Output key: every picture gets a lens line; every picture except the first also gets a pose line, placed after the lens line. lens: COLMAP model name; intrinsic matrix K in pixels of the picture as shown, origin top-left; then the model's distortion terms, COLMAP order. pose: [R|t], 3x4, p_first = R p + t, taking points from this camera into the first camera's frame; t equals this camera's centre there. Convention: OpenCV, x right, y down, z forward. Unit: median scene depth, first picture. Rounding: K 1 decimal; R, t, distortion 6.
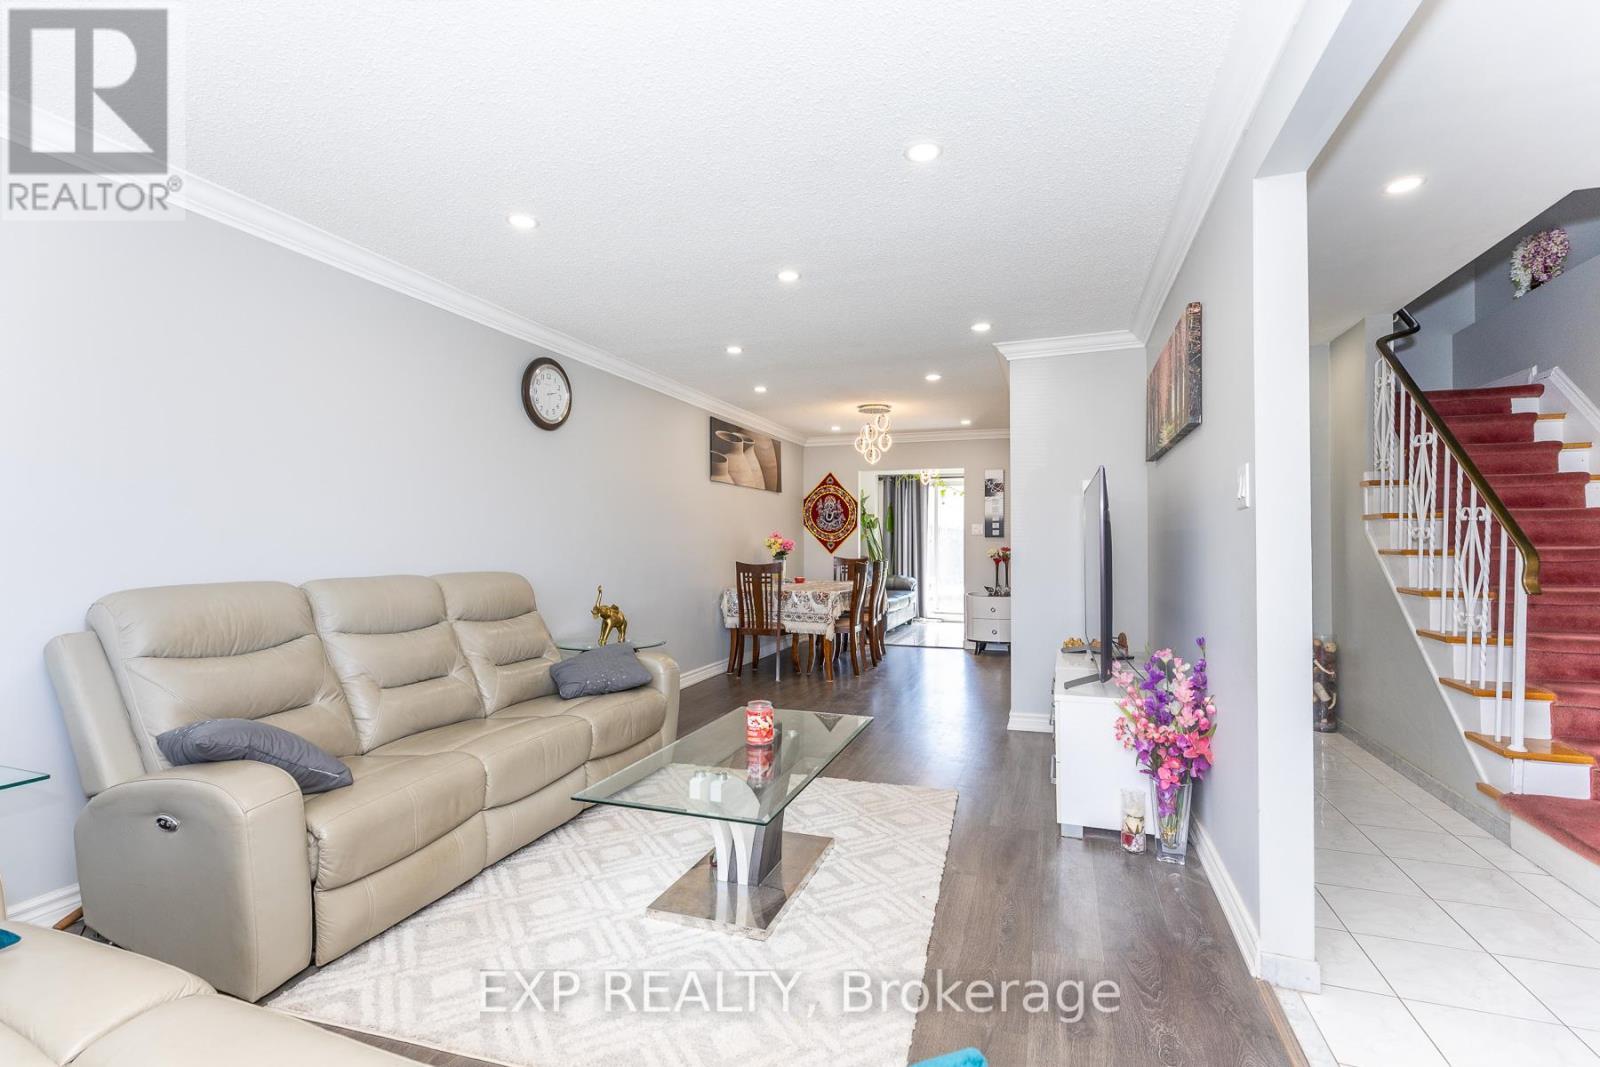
lens RADIAL K [[724.2, 0, 801.4], [0, 724.2, 533.8], [0, 0, 1]] dist [0.004324, 0.000100]
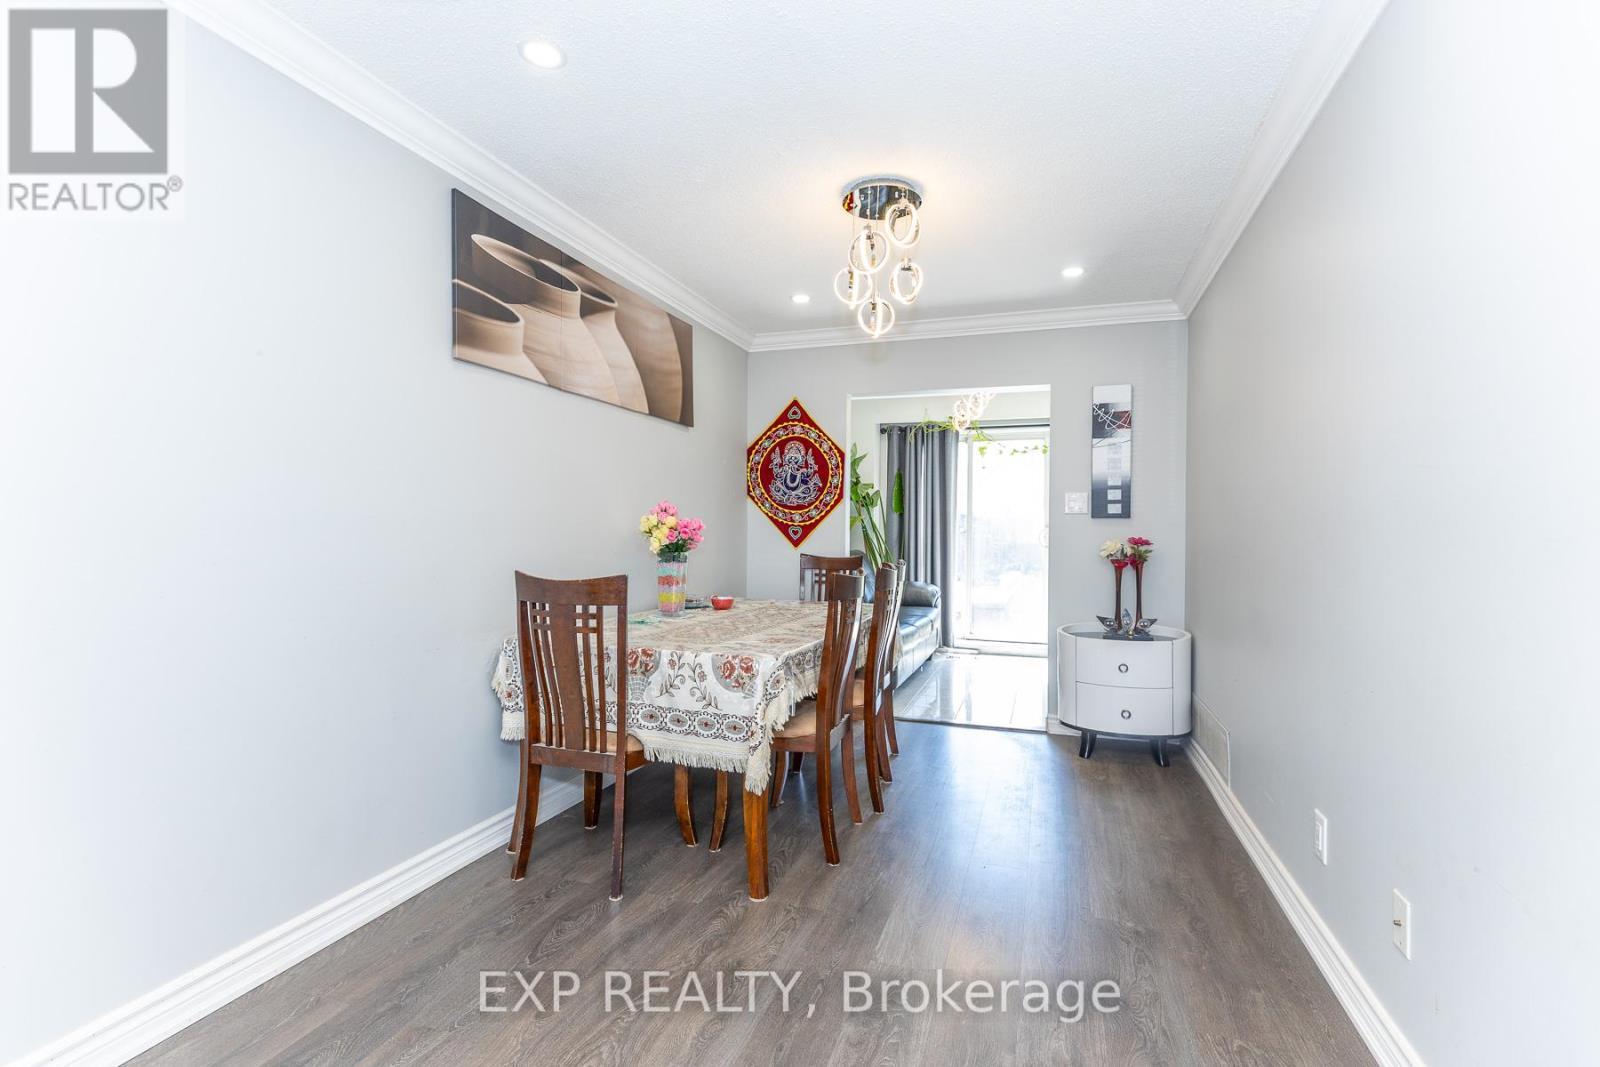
lens RADIAL K [[724.2, 0, 800.2], [0, 724.2, 530.6], [0, 0, 1]] dist [0.004324, 0.000100]
pose [[0.999966, 0.006209, 0.005372, 0.056892], [-0.006265, 0.999924, 0.010627, 0.012163], [-0.005306, -0.010660, 0.999929, 0.623224]]
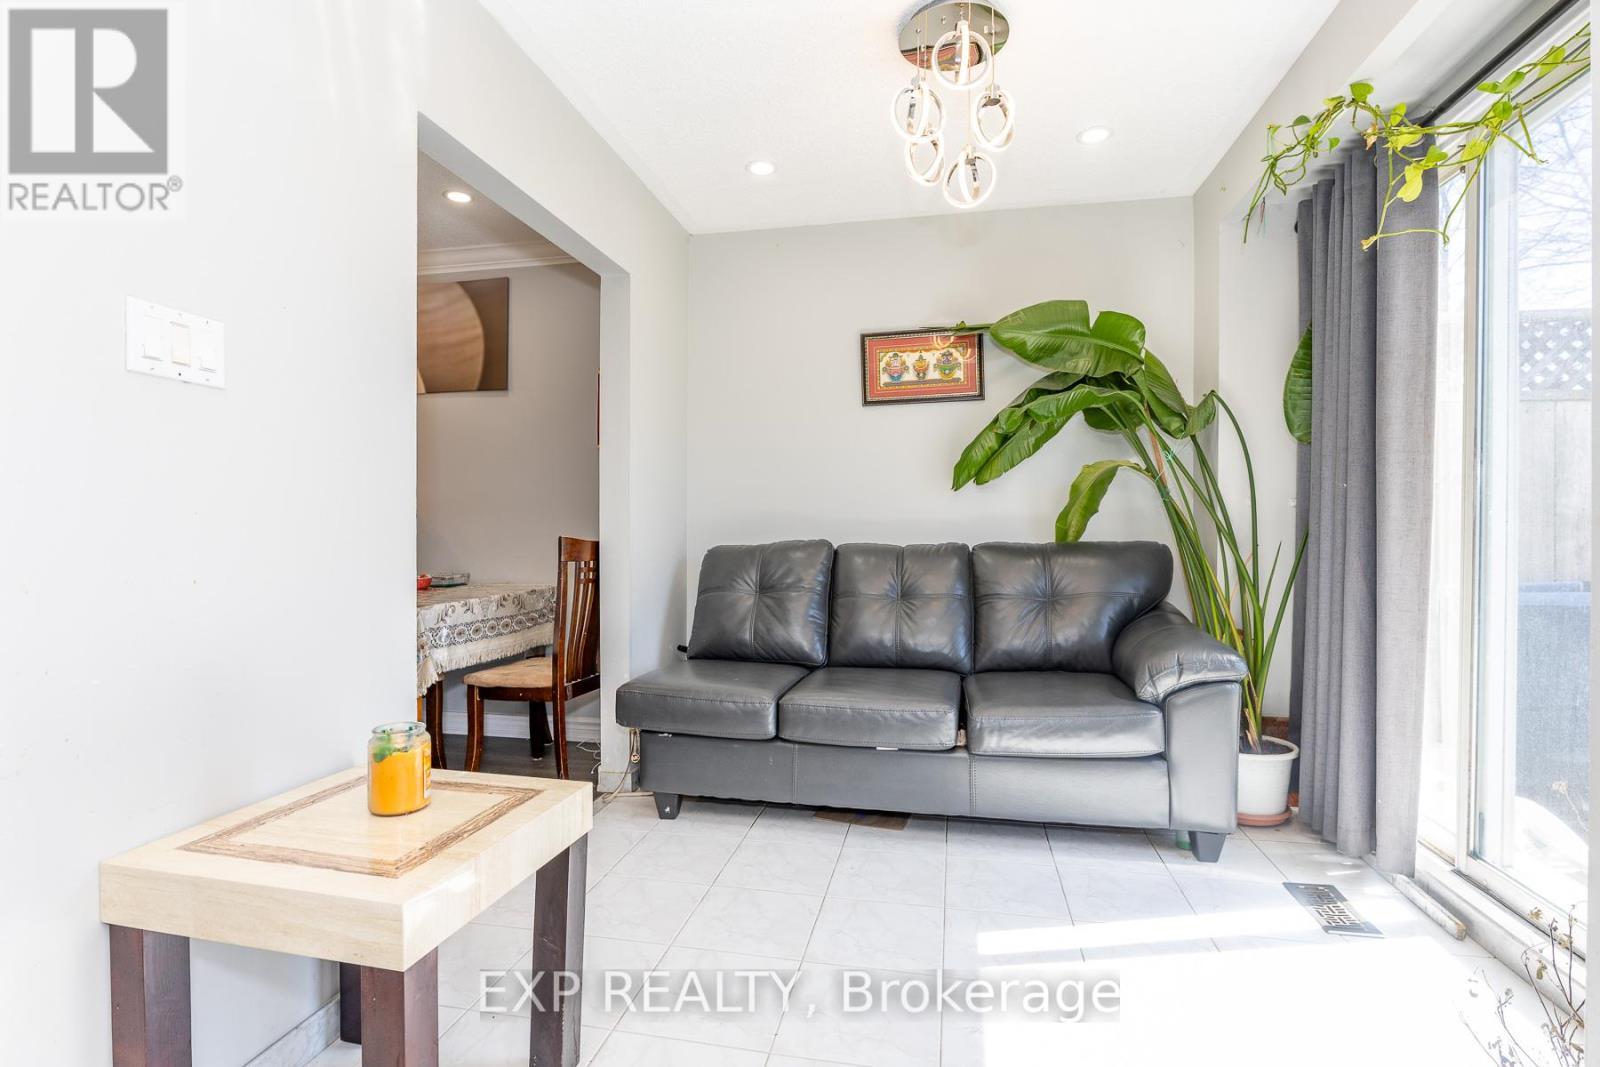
lens RADIAL K [[724.2, 0, 798.9], [0, 724.2, 535.4], [0, 0, 1]] dist [0.004324, 0.000100]
pose [[0.148266, 0.001879, -0.988946, 0.559933], [0.015114, 0.999877, 0.004165, 0.042740], [0.988832, -0.015565, 0.148220, 1.404348]]
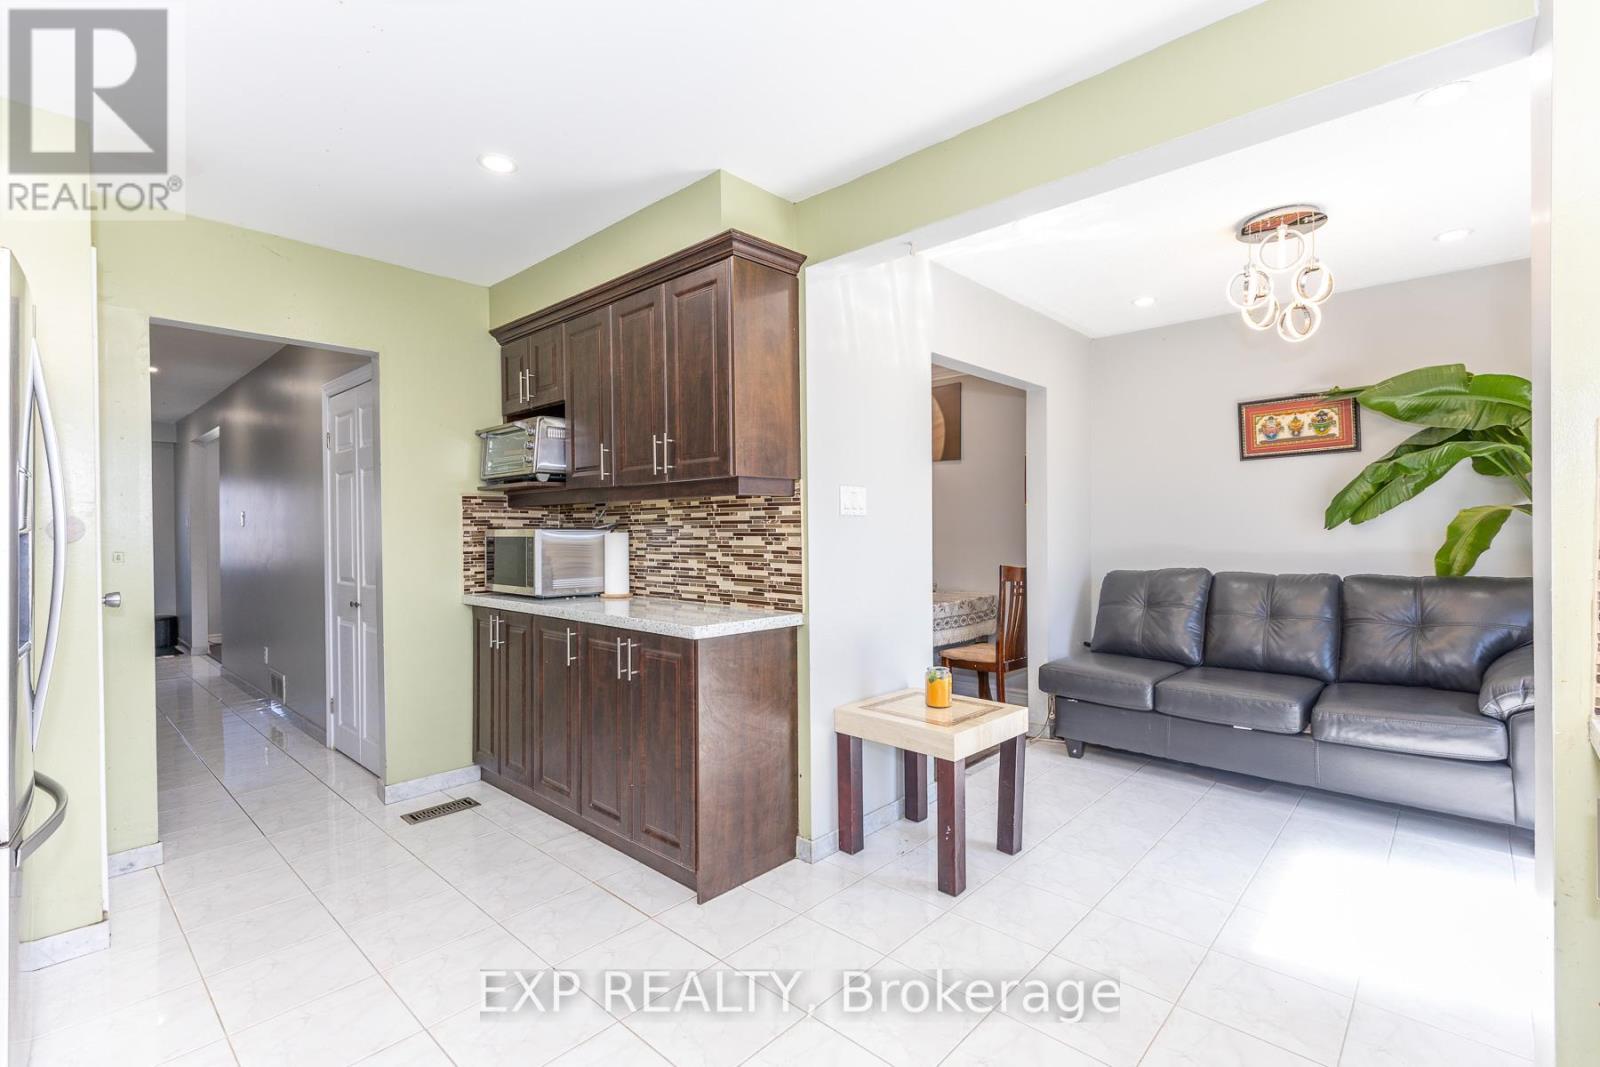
lens RADIAL K [[724.2, 0, 795.5], [0, 724.2, 539.0], [0, 0, 1]] dist [0.004324, 0.000100]
pose [[-0.405174, 0.017824, -0.914066, 0.802852], [0.025810, 0.999634, 0.008051, 0.007513], [0.913875, -0.020330, -0.405486, 1.426278]]
